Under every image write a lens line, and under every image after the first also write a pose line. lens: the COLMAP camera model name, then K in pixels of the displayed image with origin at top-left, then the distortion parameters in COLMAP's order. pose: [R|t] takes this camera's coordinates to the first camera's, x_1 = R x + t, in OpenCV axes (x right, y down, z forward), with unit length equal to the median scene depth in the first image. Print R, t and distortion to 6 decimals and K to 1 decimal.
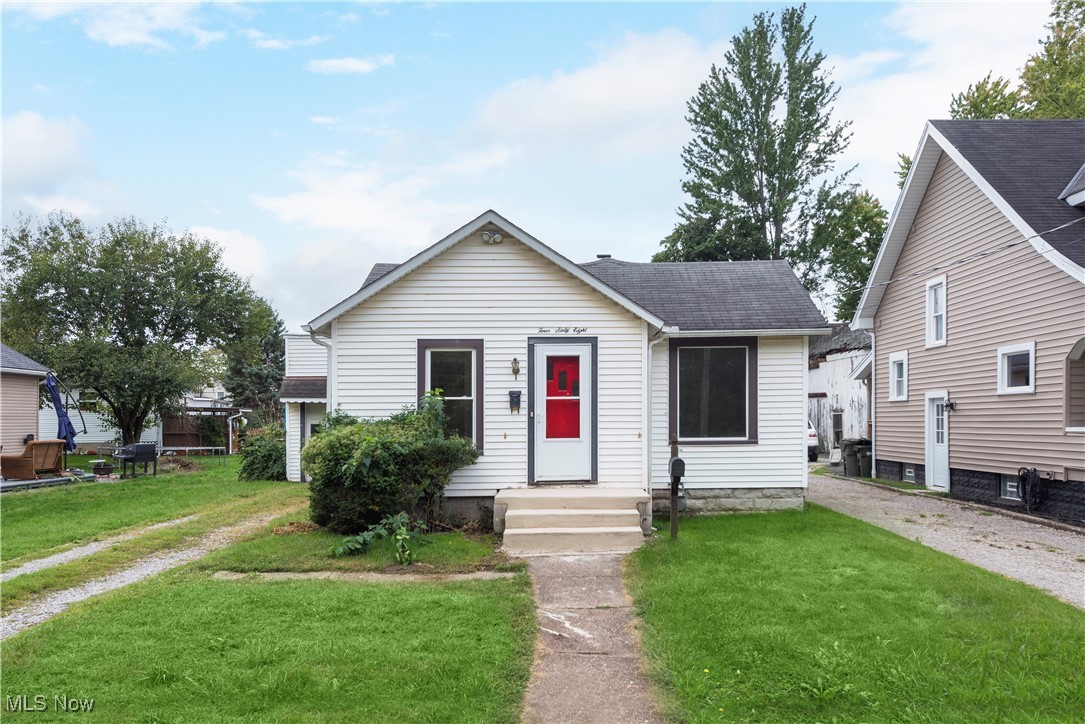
lens RADIAL K [[832.4, 0, 543.2], [0, 832.4, 416.9], [0, 0, 1]] dist [0.006529, -0.000102]
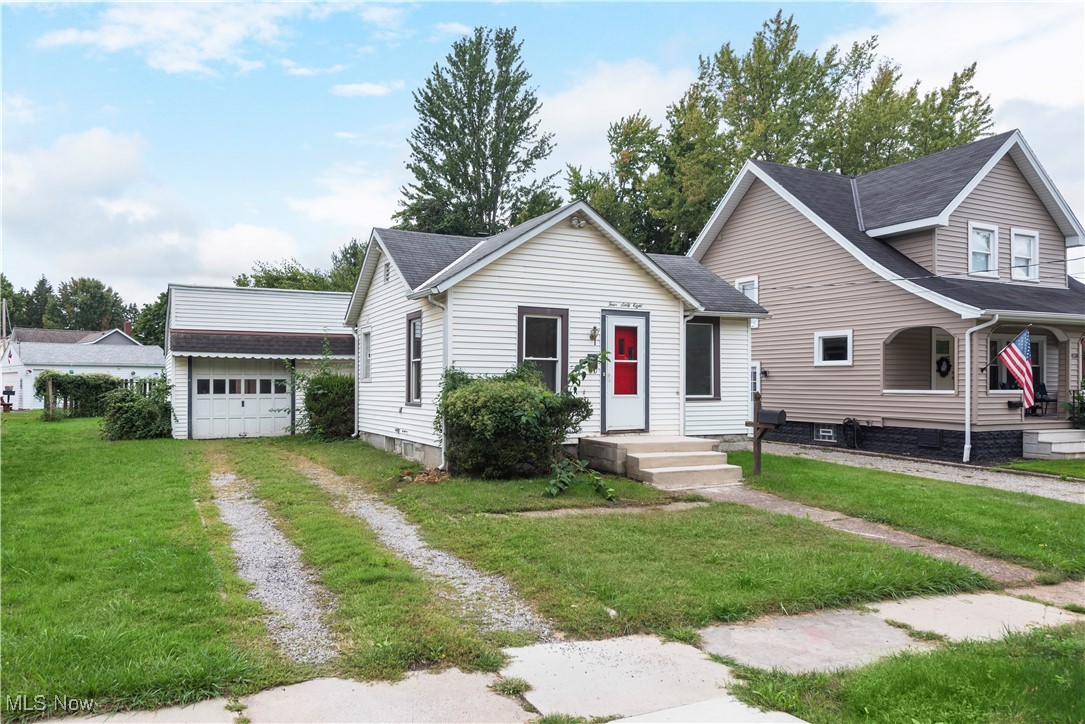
lens RADIAL K [[771.1, 0, 541.4], [0, 771.1, 367.2], [0, 0, 1]] dist [0.008582, 0.001018]
pose [[0.902422, 0.022279, 0.430277, -0.464976], [-0.016095, 0.999708, -0.018008, 0.006485], [-0.430553, 0.009326, 0.902517, 0.038190]]
